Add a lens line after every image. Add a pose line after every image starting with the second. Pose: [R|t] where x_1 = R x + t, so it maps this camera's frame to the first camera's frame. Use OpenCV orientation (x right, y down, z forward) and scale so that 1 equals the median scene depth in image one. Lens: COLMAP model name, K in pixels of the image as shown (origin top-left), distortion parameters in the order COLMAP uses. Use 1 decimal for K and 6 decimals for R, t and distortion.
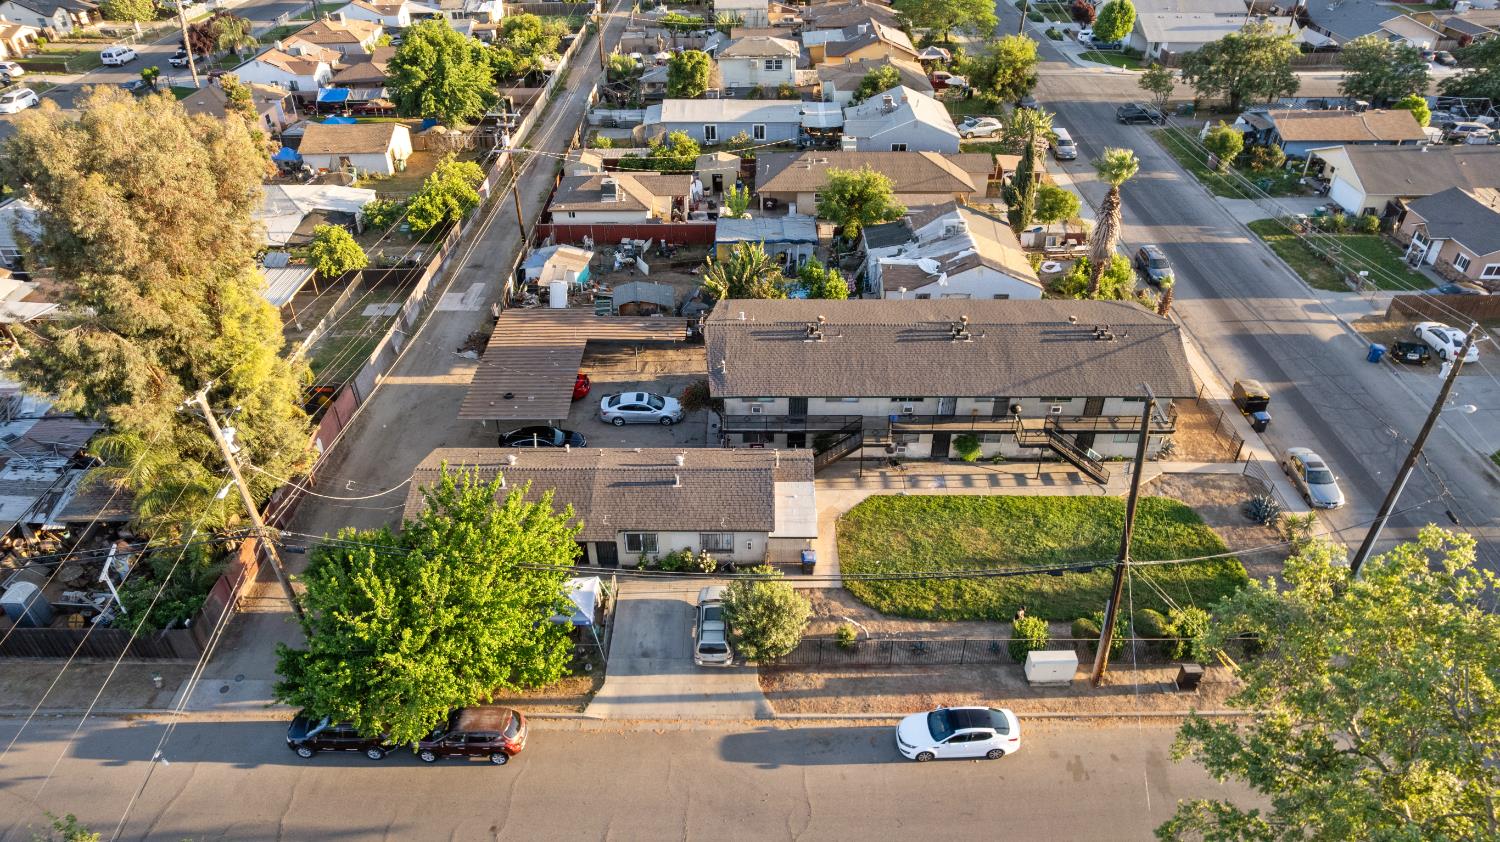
lens RADIAL K [[955.1, 0, 750.0], [0, 955.1, 421.0], [0, 0, 1]] dist [-0.065328, 0.042743]
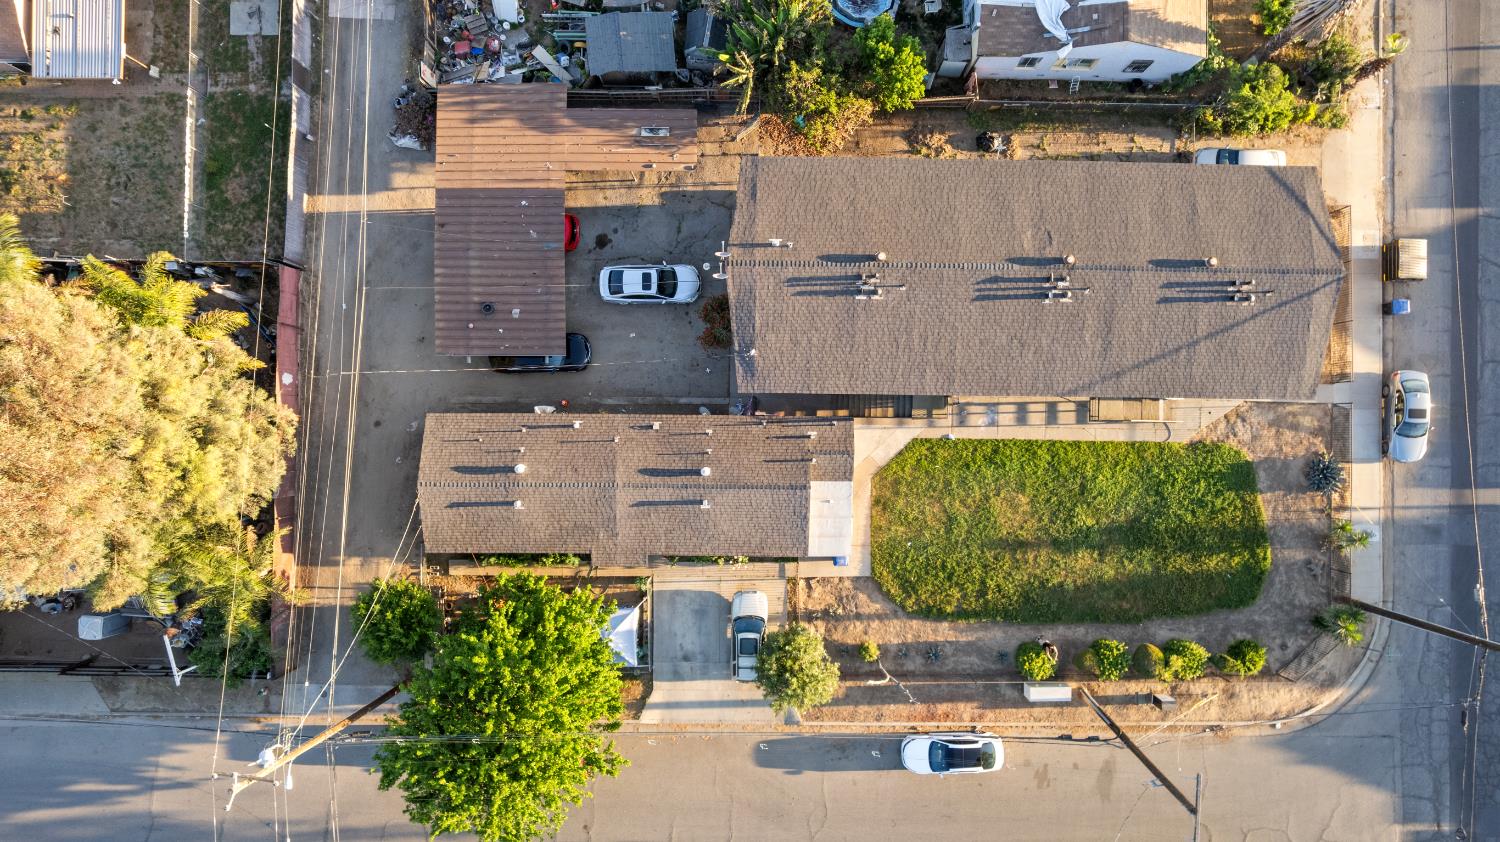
lens RADIAL K [[955.1, 0, 750.0], [0, 955.1, 421.0], [0, 0, 1]] dist [-0.065328, 0.042743]
pose [[0.999994, 0.002766, -0.001885, -0.034525], [-0.000098, 0.587300, 0.809370, -0.813379], [0.003346, -0.809365, 0.587296, 0.573279]]
